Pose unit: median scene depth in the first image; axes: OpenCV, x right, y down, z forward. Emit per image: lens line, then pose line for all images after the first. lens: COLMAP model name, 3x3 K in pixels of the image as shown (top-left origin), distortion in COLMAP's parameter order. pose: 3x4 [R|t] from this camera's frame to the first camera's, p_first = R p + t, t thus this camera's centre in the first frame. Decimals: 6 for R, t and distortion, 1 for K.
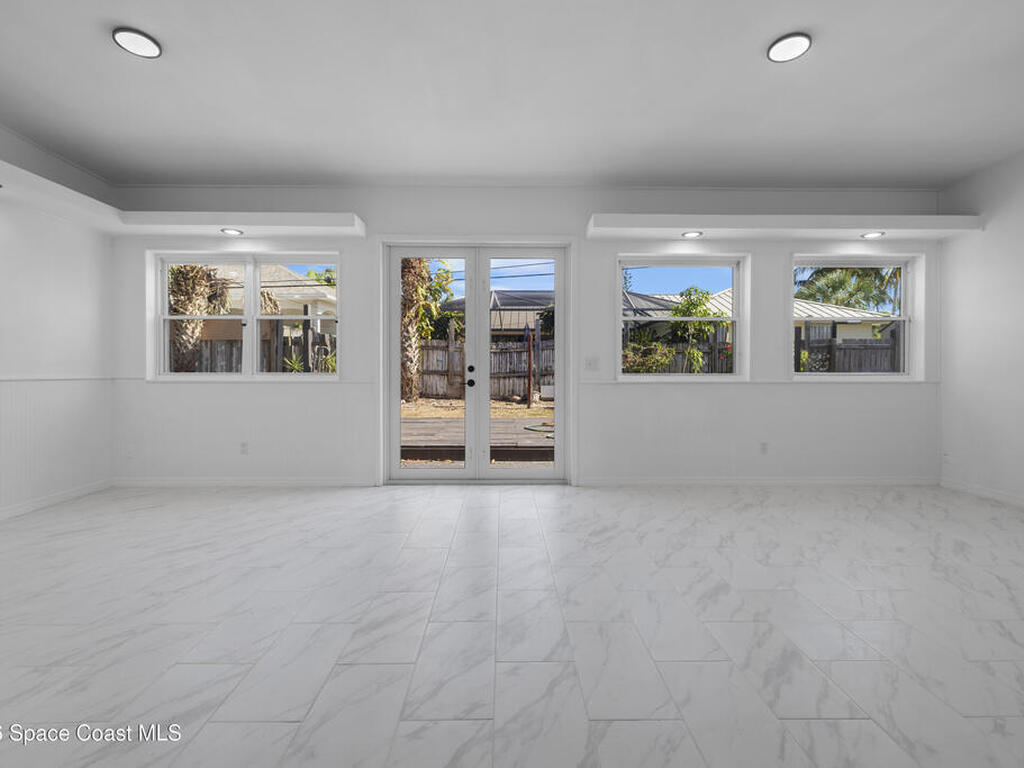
lens RADIAL K [[490.7, 0, 511.3], [0, 490.7, 372.6], [0, 0, 1]] dist [0.002142, -0.000567]
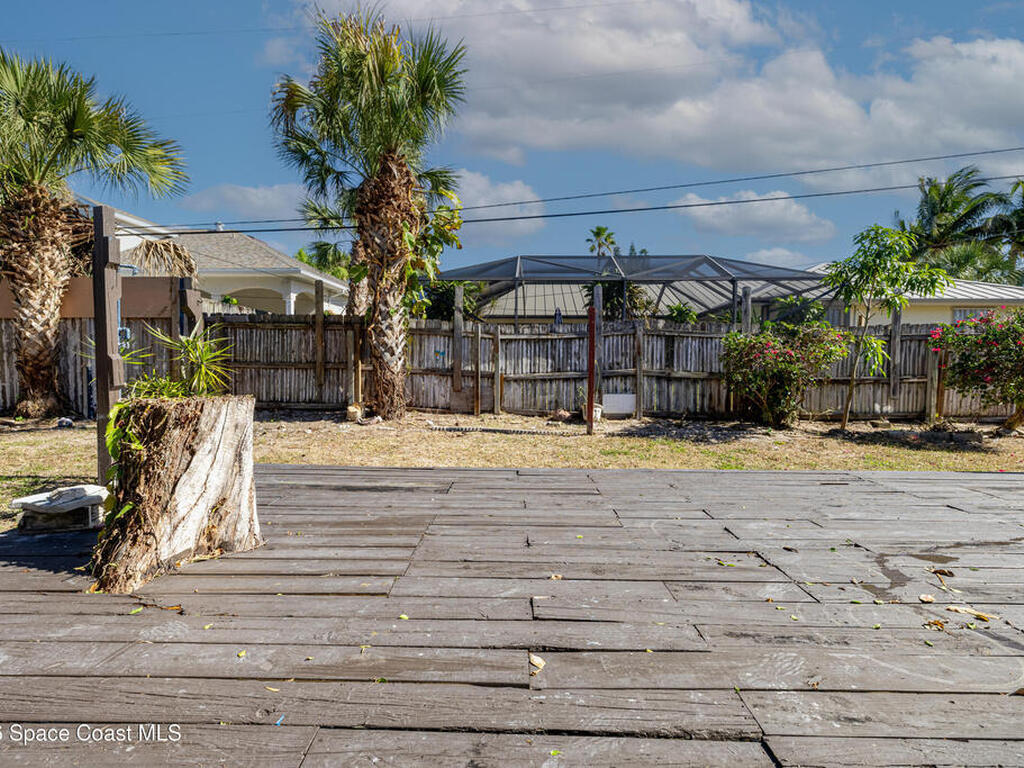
lens RADIAL K [[490.7, 0, 518.9], [0, 490.7, 380.1], [0, 0, 1]] dist [0.002142, -0.000567]
pose [[0.999940, 0.006846, -0.008596, -0.040390], [-0.006663, 0.999755, 0.021105, -0.002928], [0.008738, -0.021047, 0.999740, 0.384598]]
